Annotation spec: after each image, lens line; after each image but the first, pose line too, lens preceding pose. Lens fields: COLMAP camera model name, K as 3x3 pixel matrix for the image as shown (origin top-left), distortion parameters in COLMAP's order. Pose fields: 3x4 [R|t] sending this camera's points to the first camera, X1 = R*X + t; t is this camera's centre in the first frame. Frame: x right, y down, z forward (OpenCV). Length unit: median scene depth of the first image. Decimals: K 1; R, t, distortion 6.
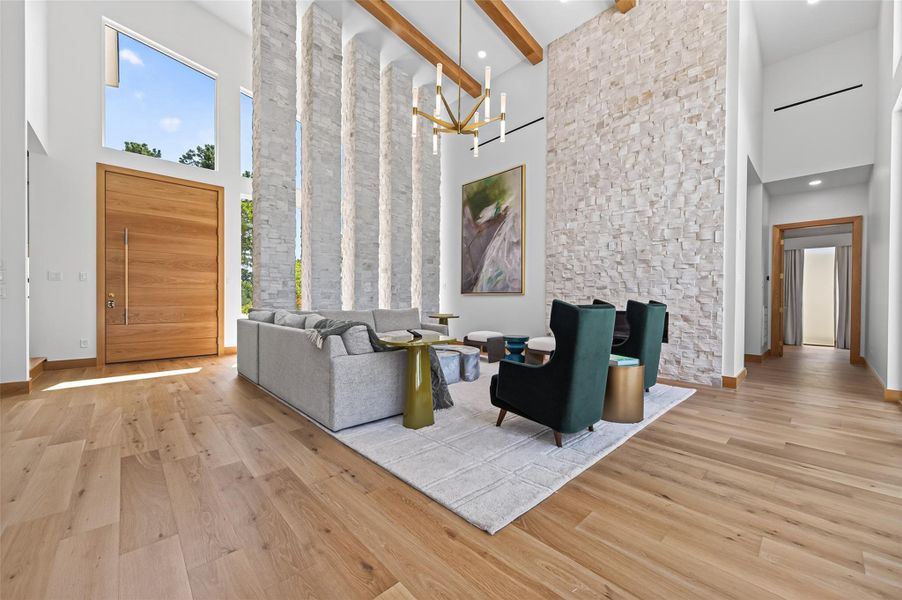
lens RADIAL K [[351.0, 0, 453.3], [0, 351.0, 301.5], [0, 0, 1]] dist [0.007708, -0.000623]
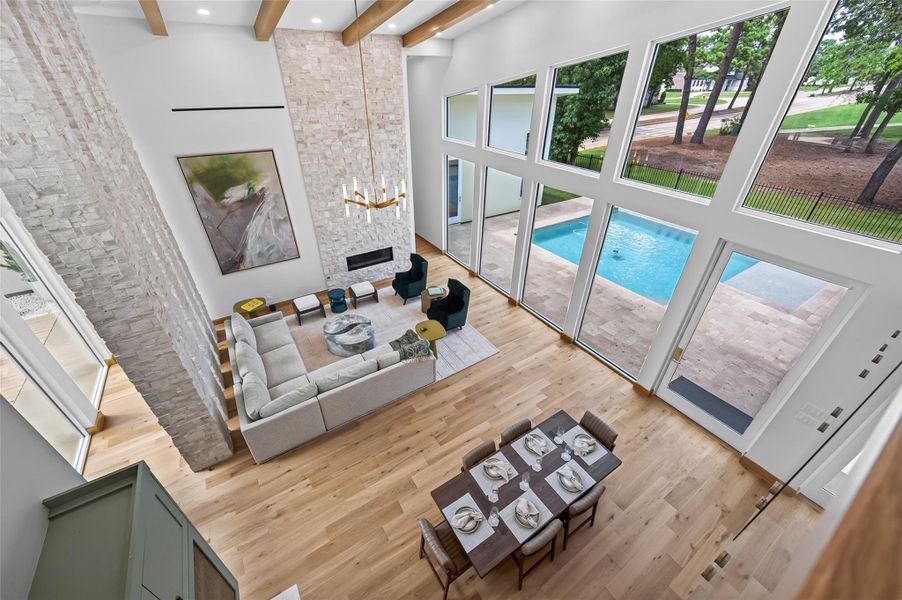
lens RADIAL K [[351.0, 0, 451.7], [0, 351.0, 303.1], [0, 0, 1]] dist [0.007708, -0.000623]
pose [[0.173462, -0.538364, 0.824667, -1.015171], [-0.005204, 0.836848, 0.547411, -0.700262], [-0.984827, -0.099246, 0.142360, 0.303127]]
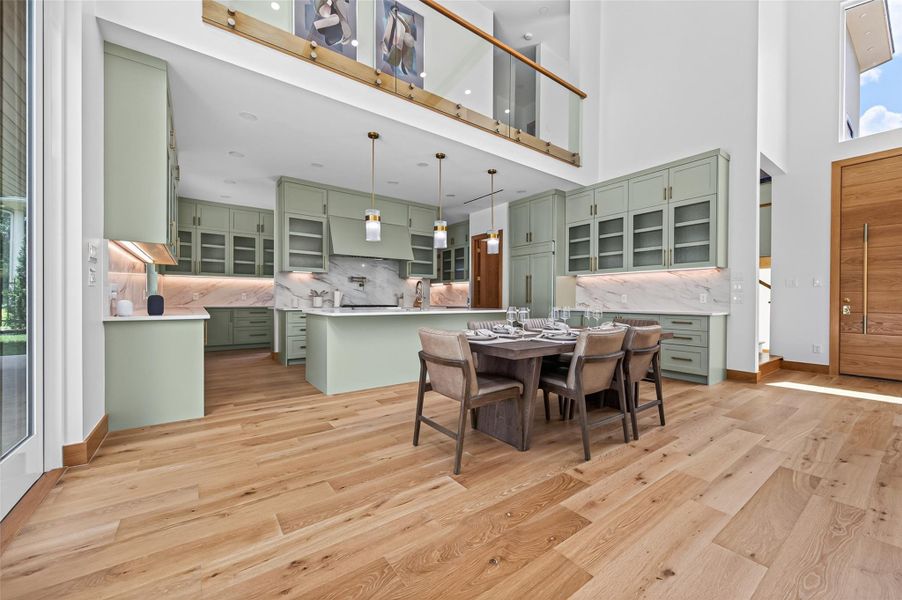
lens RADIAL K [[351.0, 0, 454.1], [0, 351.0, 299.9], [0, 0, 1]] dist [0.007708, -0.000623]
pose [[-0.111644, -0.007621, -0.993719, 0.058357], [-0.013225, 0.999893, -0.006183, 0.000620], [0.993660, 0.012452, -0.111733, 0.092045]]
